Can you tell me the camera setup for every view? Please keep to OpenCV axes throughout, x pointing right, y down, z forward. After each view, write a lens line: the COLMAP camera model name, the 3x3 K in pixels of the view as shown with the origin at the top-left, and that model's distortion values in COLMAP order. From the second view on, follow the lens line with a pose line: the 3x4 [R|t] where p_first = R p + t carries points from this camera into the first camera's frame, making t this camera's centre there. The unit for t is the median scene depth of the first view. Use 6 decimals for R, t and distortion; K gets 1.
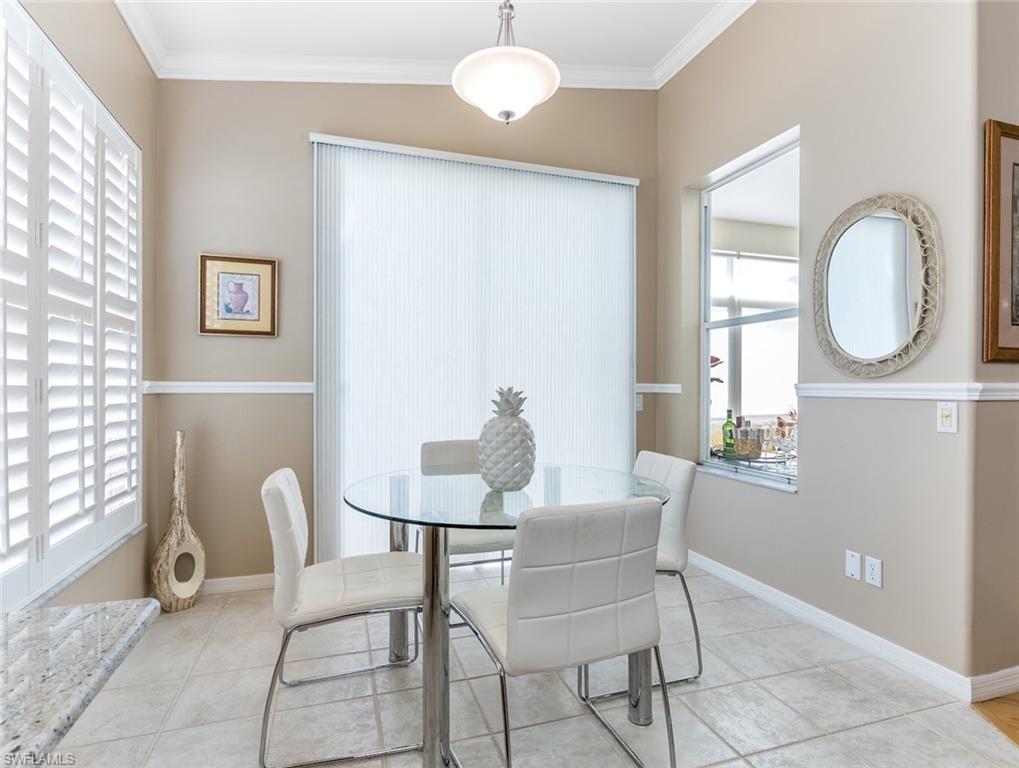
lens RADIAL K [[511.5, 0, 517.7], [0, 511.5, 386.7], [0, 0, 1]] dist [0.013398, -0.004484]
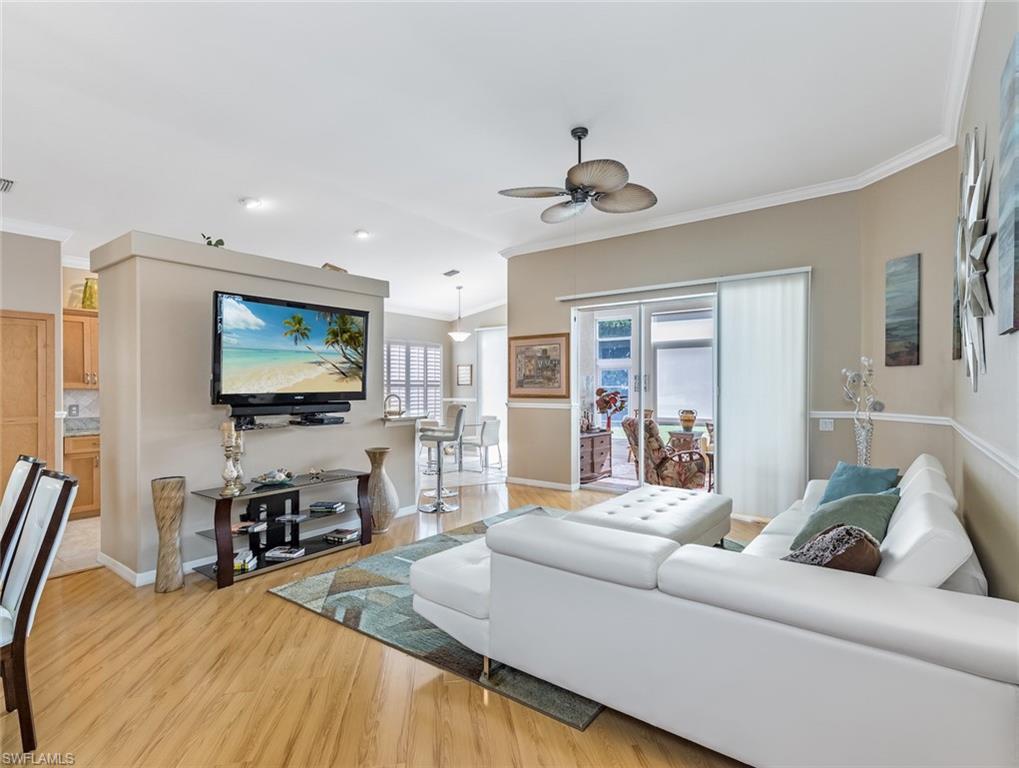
lens RADIAL K [[511.5, 0, 509.5], [0, 511.5, 399.9], [0, 0, 1]] dist [0.013398, -0.004484]
pose [[0.578214, 0.008868, -0.815837, 2.614676], [-0.002105, 0.999954, 0.009378, -0.034723], [0.815882, -0.003705, 0.578206, -0.830396]]
